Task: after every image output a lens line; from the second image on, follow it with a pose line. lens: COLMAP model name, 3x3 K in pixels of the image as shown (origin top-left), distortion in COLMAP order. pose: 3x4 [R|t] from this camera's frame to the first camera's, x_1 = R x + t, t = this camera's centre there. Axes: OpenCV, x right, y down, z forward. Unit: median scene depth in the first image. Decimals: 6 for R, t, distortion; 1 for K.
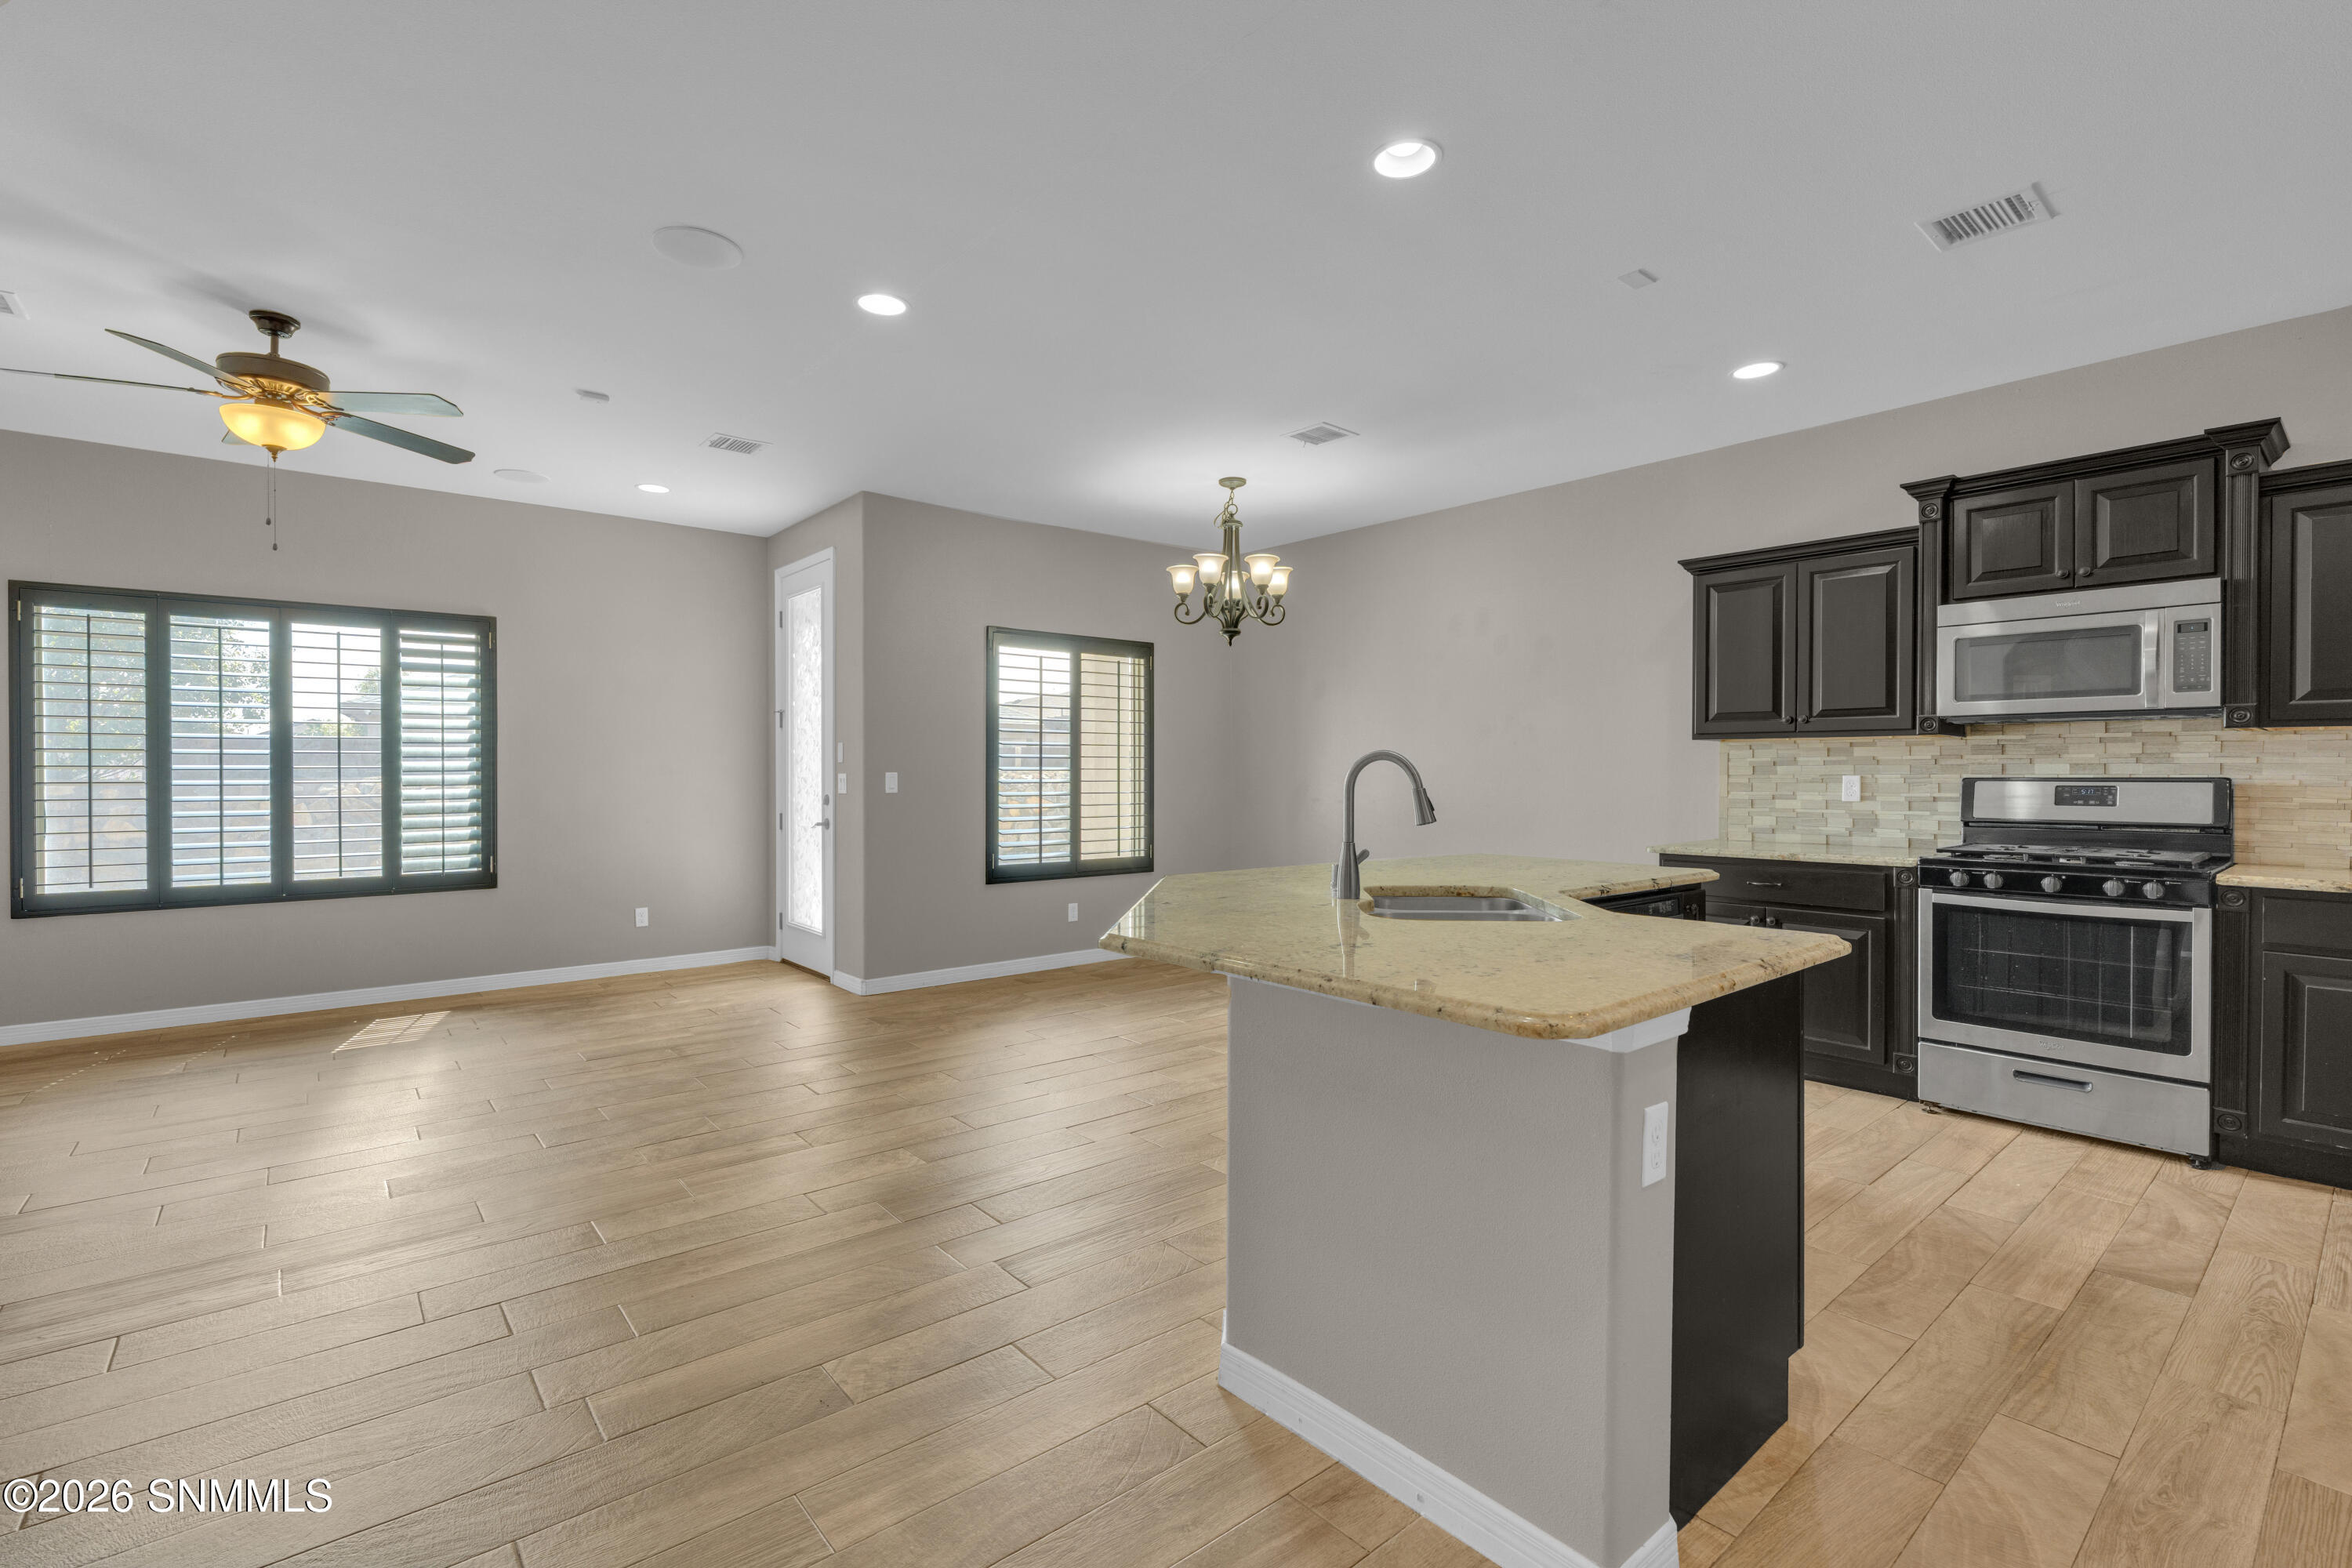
lens RADIAL K [[1049.6, 0, 1170.1], [0, 1049.6, 780.7], [0, 0, 1]] dist [-0.005336, 0.001790]
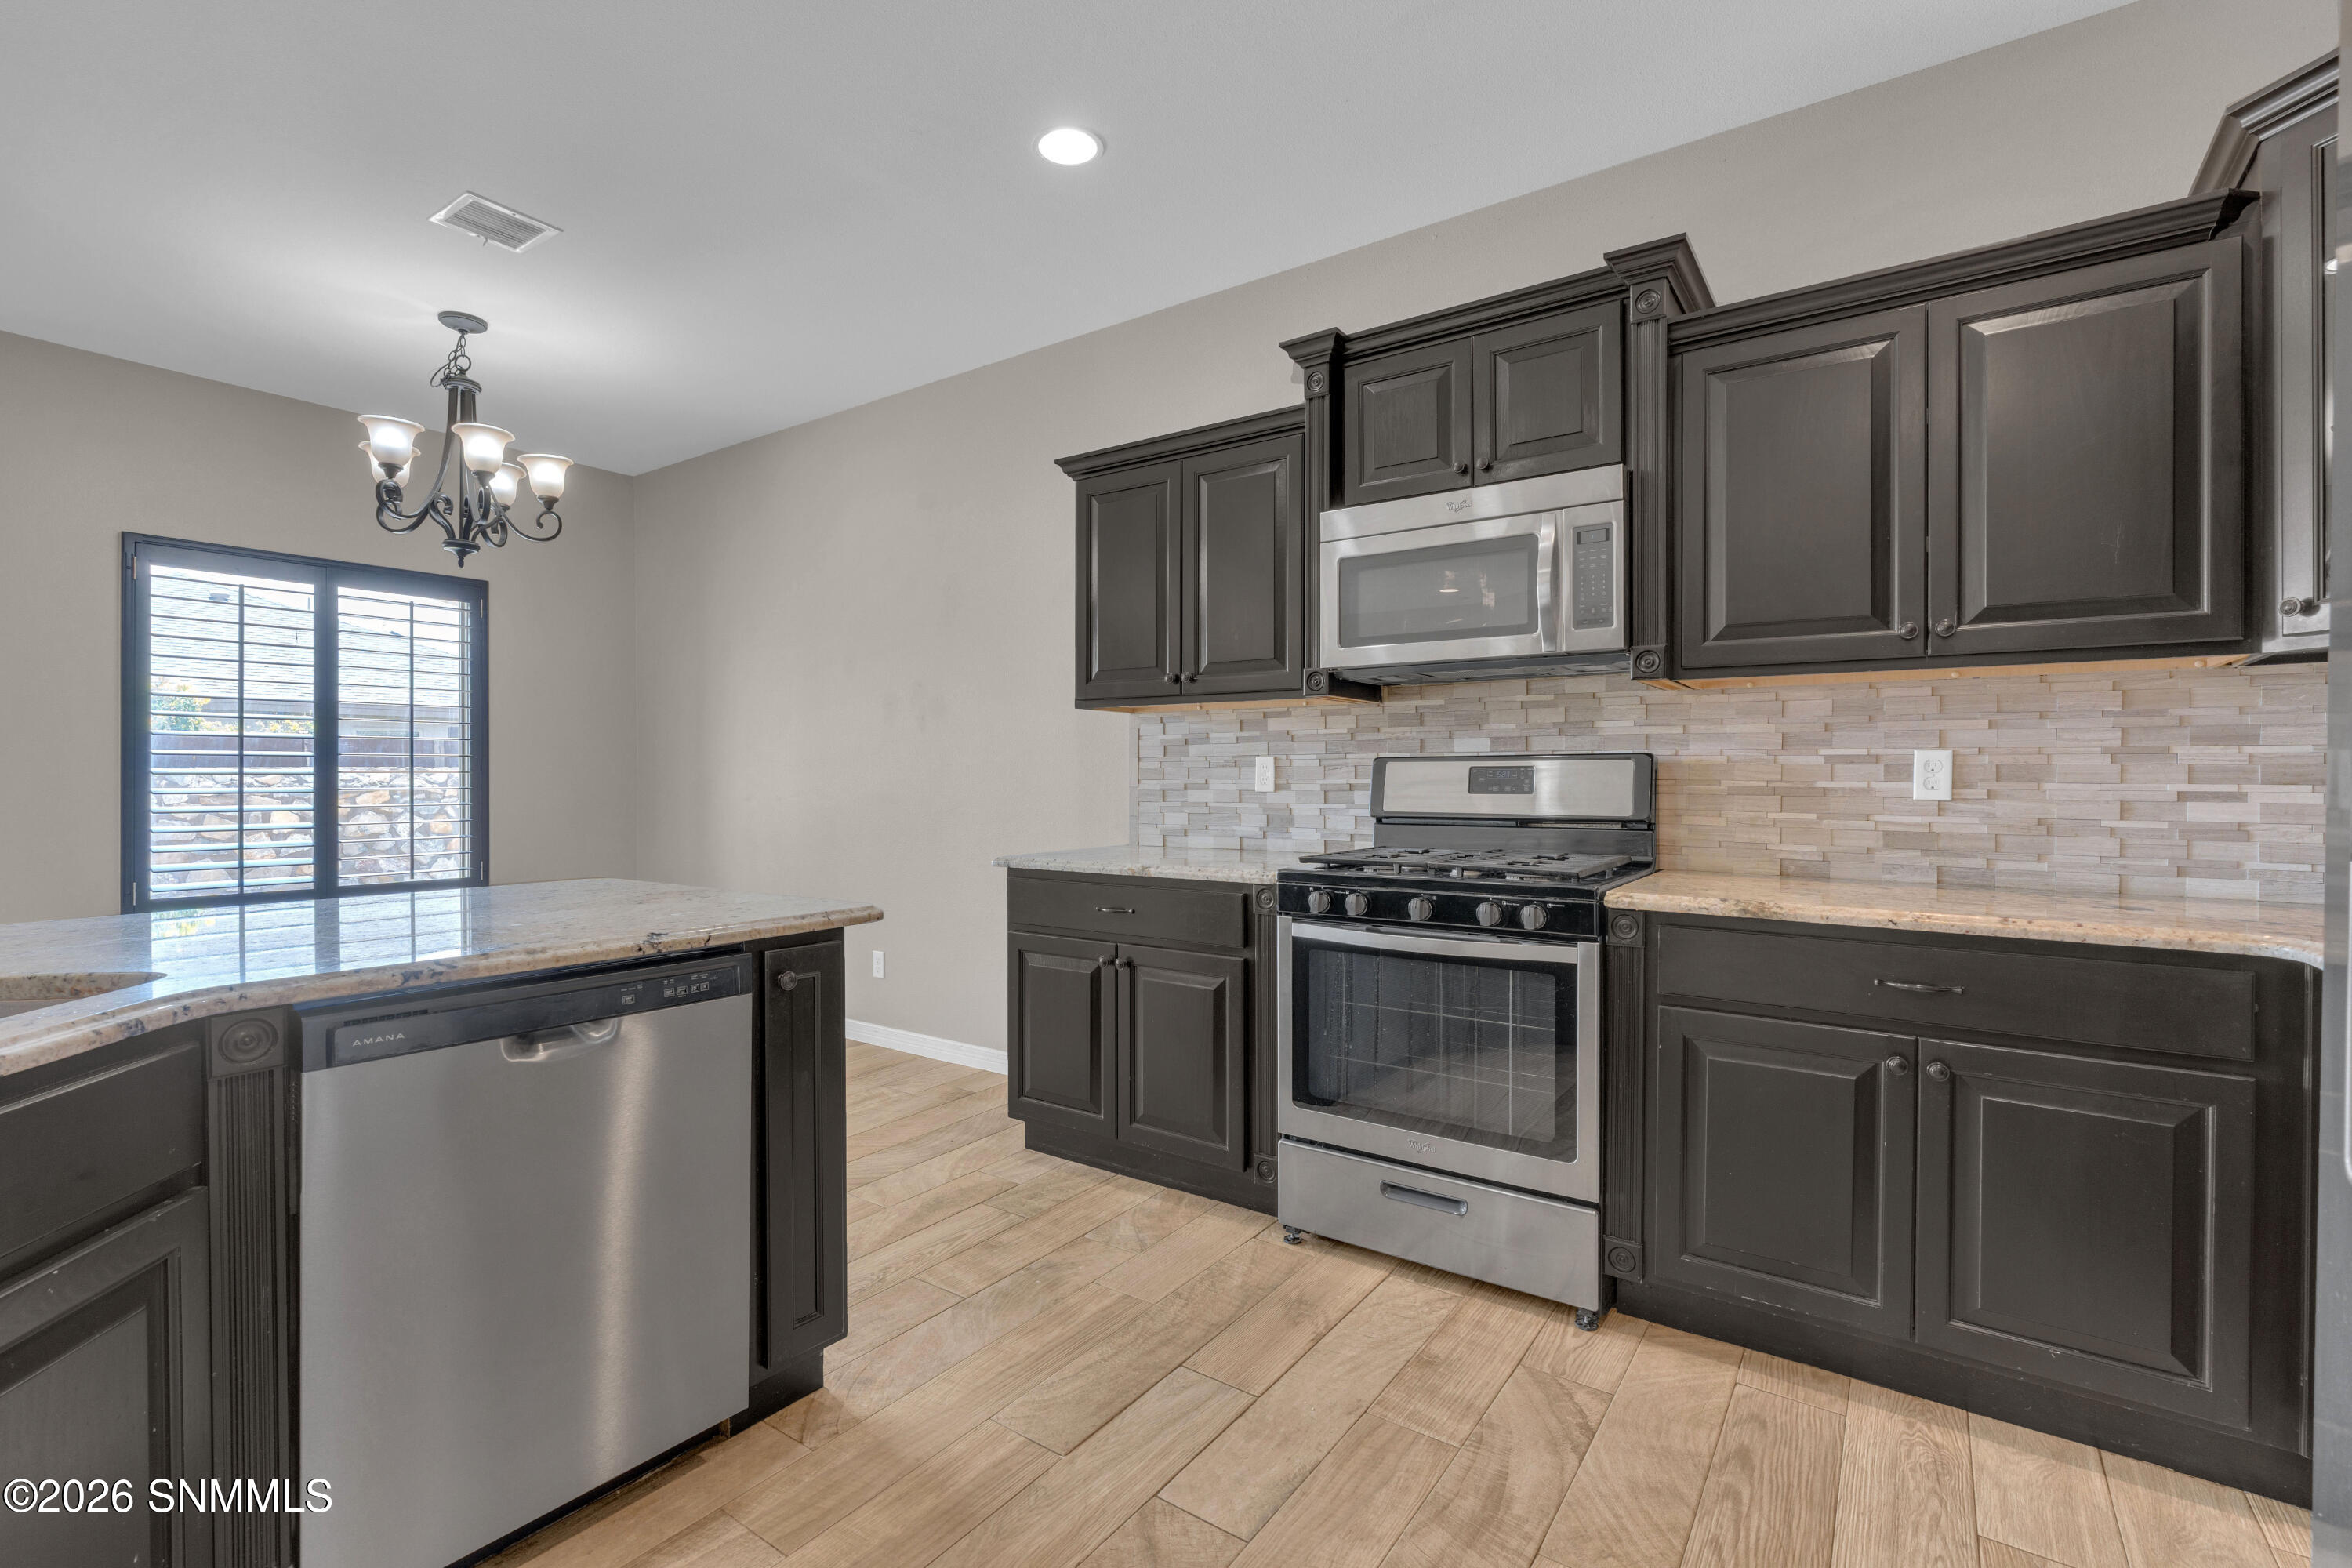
lens RADIAL K [[1049.6, 0, 1165.1], [0, 1049.6, 779.7], [0, 0, 1]] dist [-0.005336, 0.001790]
pose [[0.968830, -0.002587, 0.247712, 0.447471], [0.003280, 0.999992, -0.002383, 0.014611], [-0.247704, 0.003121, 0.968831, 0.333047]]
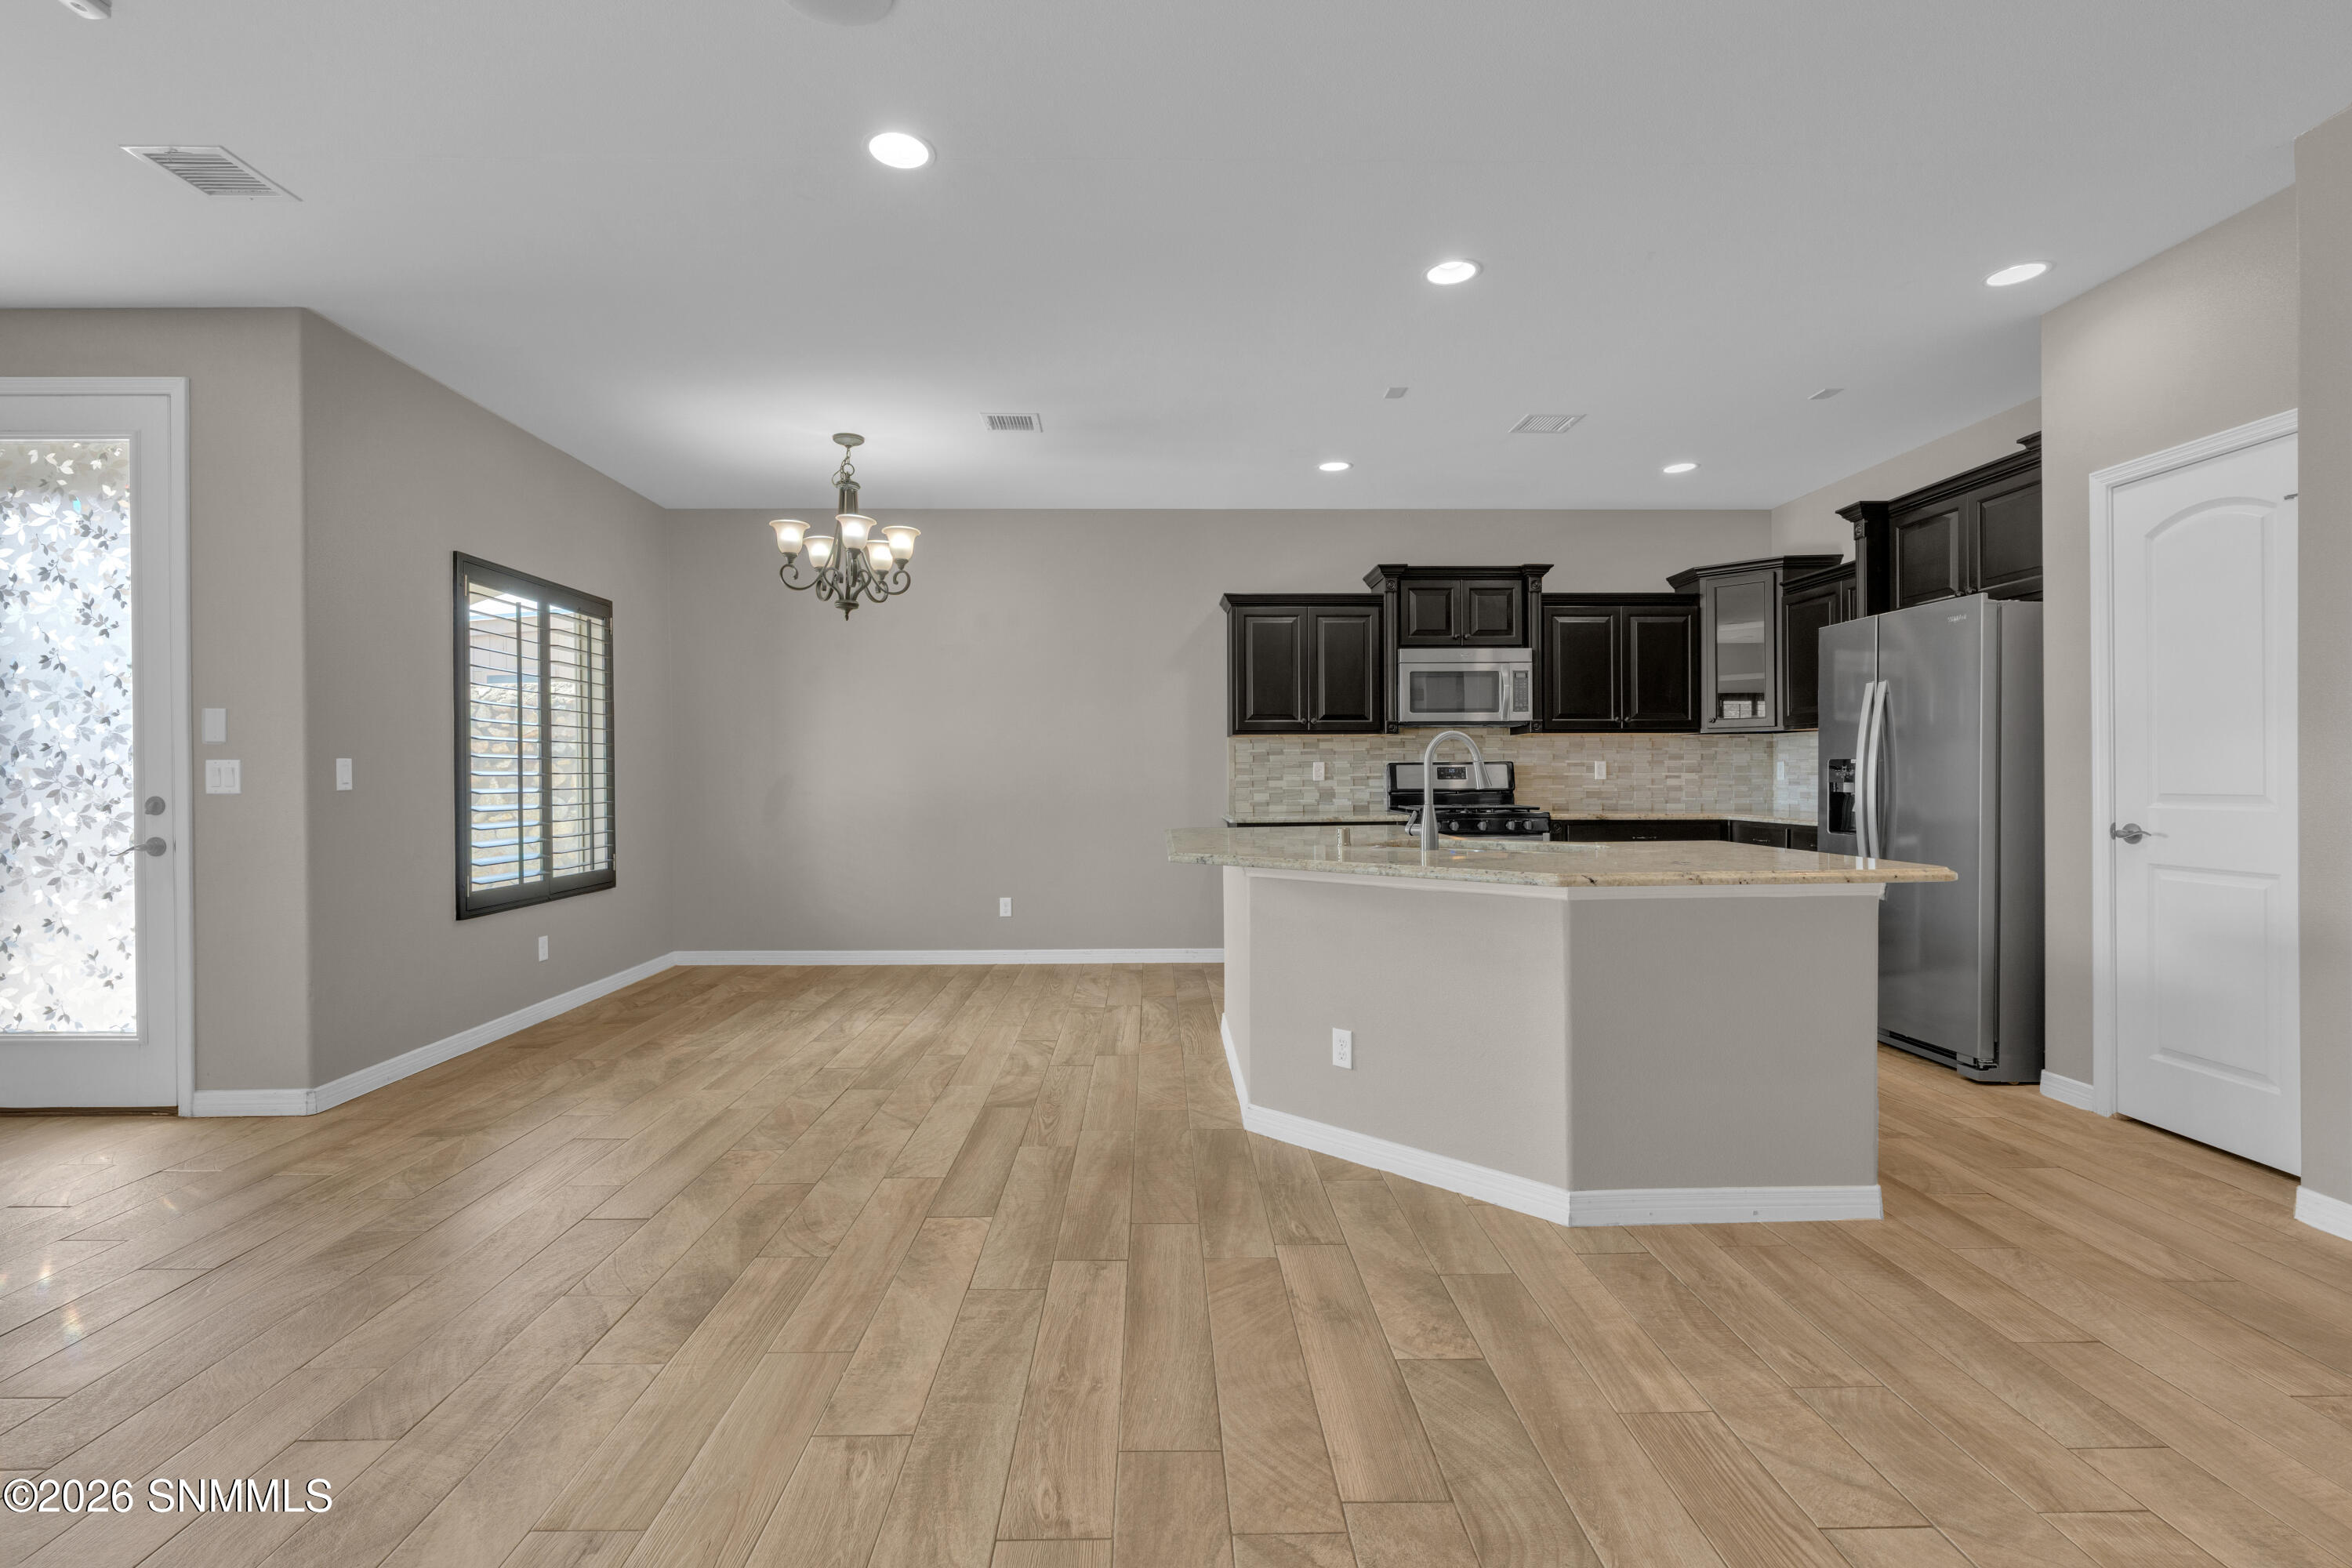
lens RADIAL K [[1049.6, 0, 1169.3], [0, 1049.6, 777.0], [0, 0, 1]] dist [-0.005336, 0.001790]
pose [[0.630770, -0.007496, 0.775934, -0.644319], [0.012931, 0.999916, -0.000853, 0.015402], [-0.775862, 0.010572, 0.630814, 0.298943]]
